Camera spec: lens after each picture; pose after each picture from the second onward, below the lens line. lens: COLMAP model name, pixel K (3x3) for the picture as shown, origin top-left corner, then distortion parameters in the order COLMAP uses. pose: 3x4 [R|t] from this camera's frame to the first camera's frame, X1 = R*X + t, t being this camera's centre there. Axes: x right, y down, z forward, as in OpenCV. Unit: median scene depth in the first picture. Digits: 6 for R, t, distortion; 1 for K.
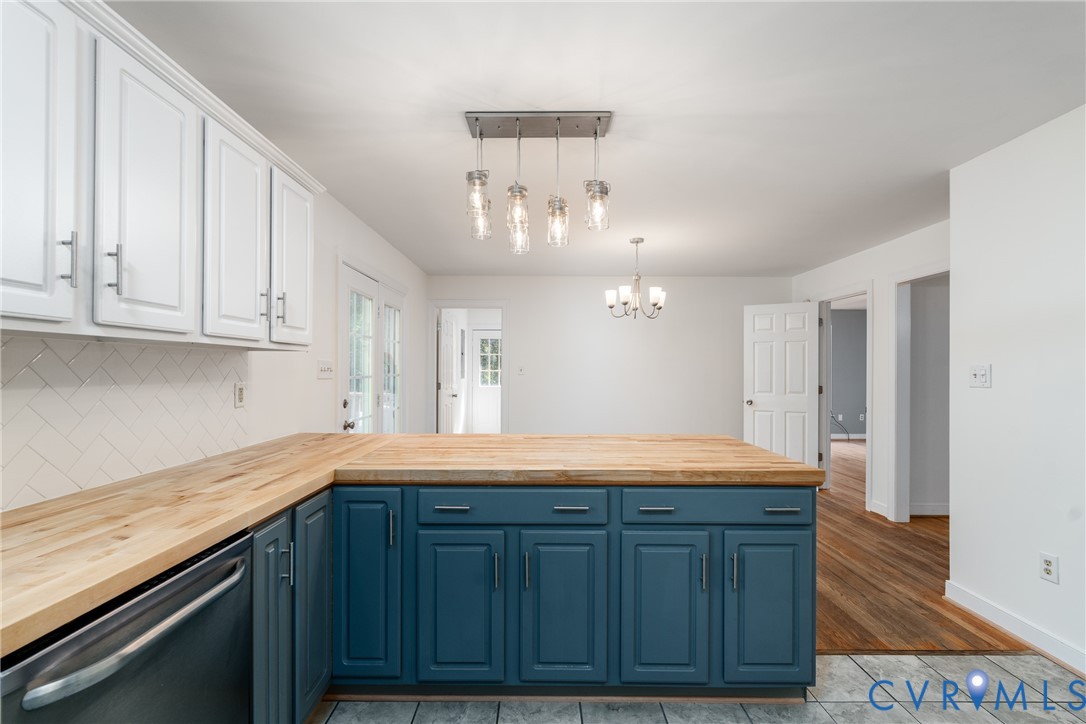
lens RADIAL K [[481.4, 0, 543.9], [0, 481.4, 367.2], [0, 0, 1]] dist [-0.002498, -0.000526]
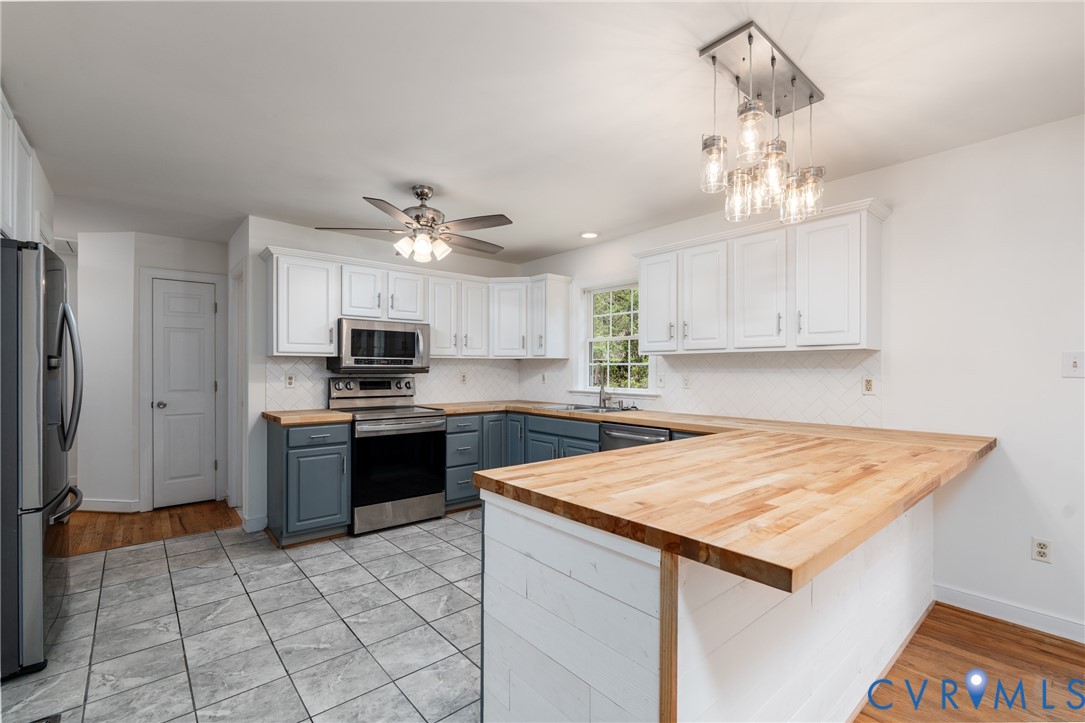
lens RADIAL K [[476.4, 0, 542.5], [0, 476.4, 361.5], [0, 0, 1]] dist [-0.005282, -0.000297]
pose [[-0.761126, -0.019196, -0.648320, 1.044797], [-0.004972, 0.999705, -0.023763, 0.036140], [0.648585, -0.014863, -0.760997, 1.719625]]
